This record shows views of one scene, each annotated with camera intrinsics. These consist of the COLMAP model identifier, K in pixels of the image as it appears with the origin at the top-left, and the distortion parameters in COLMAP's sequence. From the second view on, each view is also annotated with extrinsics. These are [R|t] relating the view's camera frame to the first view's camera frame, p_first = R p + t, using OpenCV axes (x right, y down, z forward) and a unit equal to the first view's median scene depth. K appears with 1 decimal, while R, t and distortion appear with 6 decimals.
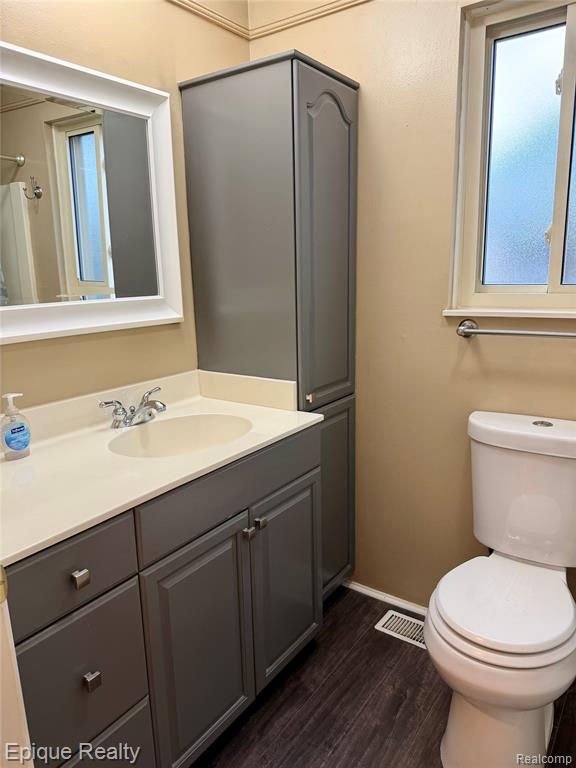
lens RADIAL K [[555.4, 0, 288.0], [0, 555.4, 384.0], [0, 0, 1]] dist [0.046148, -0.040930]
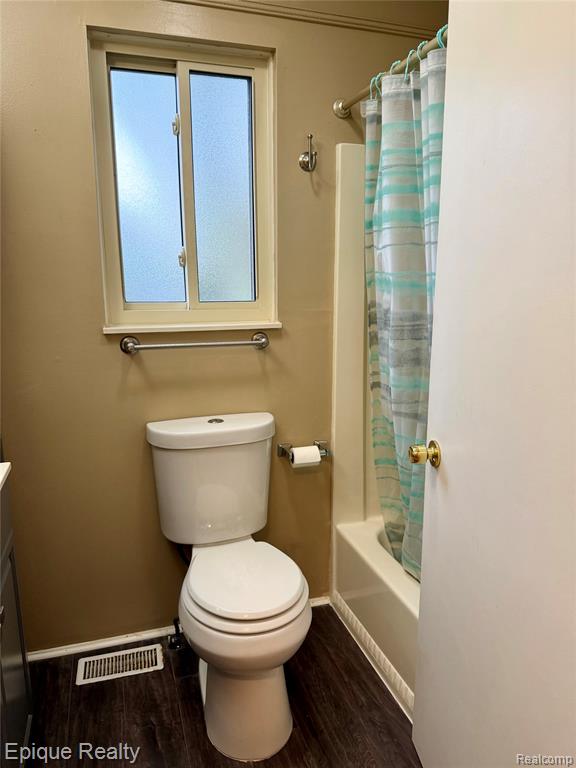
lens RADIAL K [[541.9, 0, 285.1], [0, 541.9, 385.3], [0, 0, 1]] dist [0.088466, -0.102117]
pose [[0.593061, -0.129355, 0.794699, -0.319791], [0.151987, 0.987251, 0.047274, -0.030853], [-0.790682, 0.092747, 0.605161, 0.178950]]
